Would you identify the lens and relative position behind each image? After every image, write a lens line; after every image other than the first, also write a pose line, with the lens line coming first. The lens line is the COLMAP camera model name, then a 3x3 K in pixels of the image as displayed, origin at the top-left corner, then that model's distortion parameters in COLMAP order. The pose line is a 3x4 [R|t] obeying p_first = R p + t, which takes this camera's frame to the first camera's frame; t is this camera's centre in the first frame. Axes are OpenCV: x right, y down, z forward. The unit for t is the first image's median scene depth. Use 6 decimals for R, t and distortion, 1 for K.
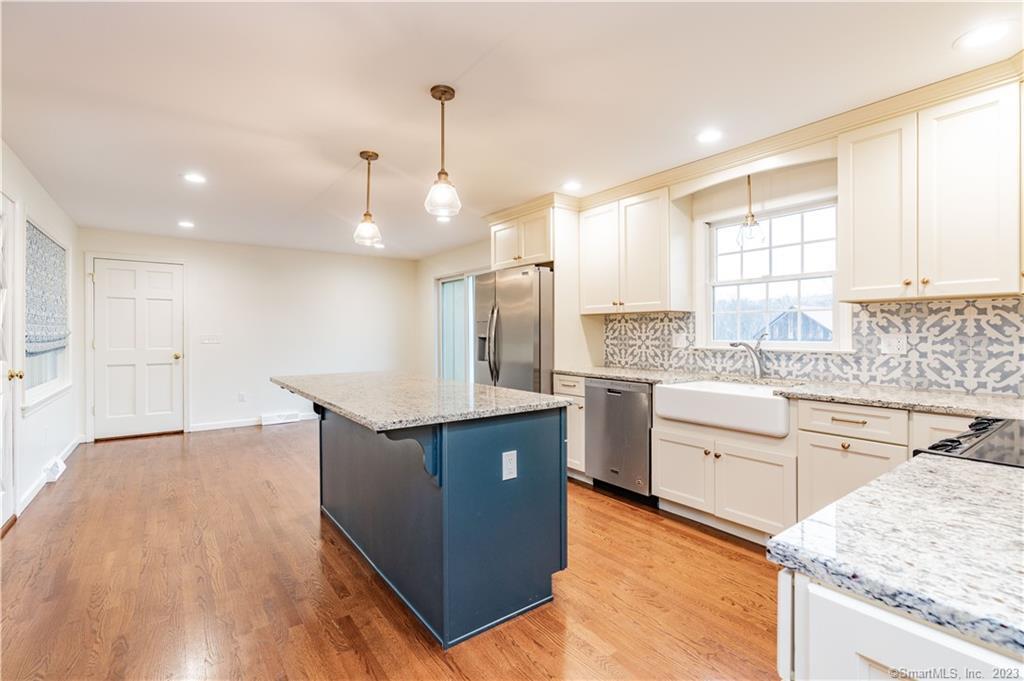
lens RADIAL K [[467.3, 0, 510.2], [0, 467.3, 336.9], [0, 0, 1]] dist [-0.015260, 0.005086]
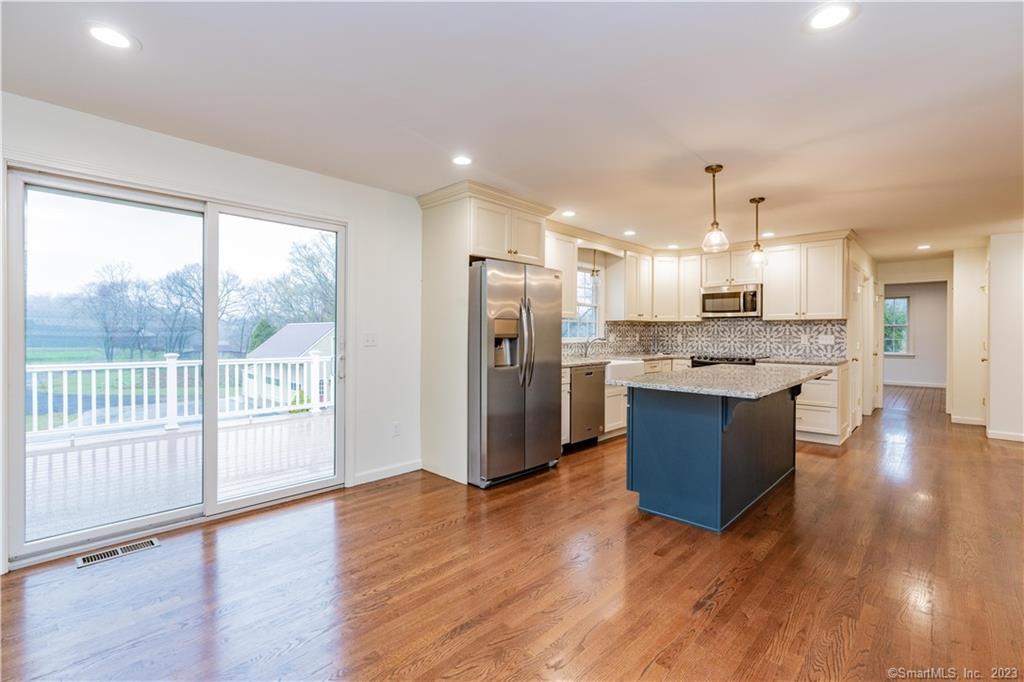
lens RADIAL K [[467.3, 0, 529.7], [0, 467.3, 337.8], [0, 0, 1]] dist [-0.015260, 0.005086]
pose [[-0.188658, -0.008358, 0.982007, -1.869221], [0.006224, 0.999934, 0.009707, -0.014904], [-0.982023, 0.007943, -0.188593, 2.489112]]
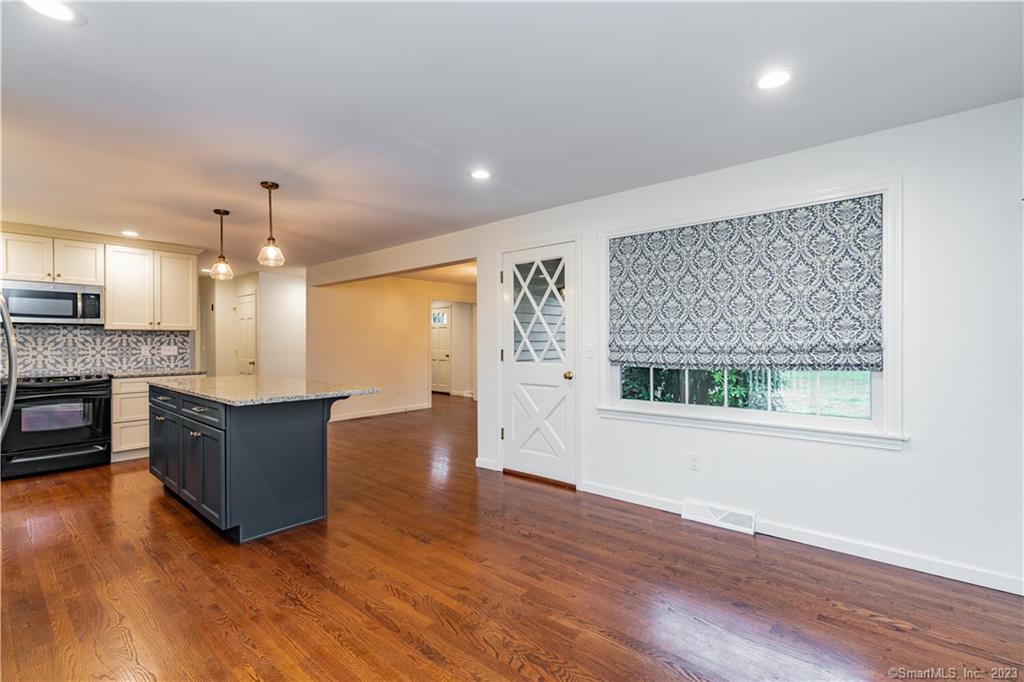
lens RADIAL K [[467.3, 0, 513.0], [0, 467.3, 341.3], [0, 0, 1]] dist [-0.015260, 0.005086]
pose [[-0.969169, 0.005575, -0.246334, -0.694350], [0.004145, 0.999971, 0.006322, -0.030307], [0.246362, 0.005106, -0.969164, 3.508396]]
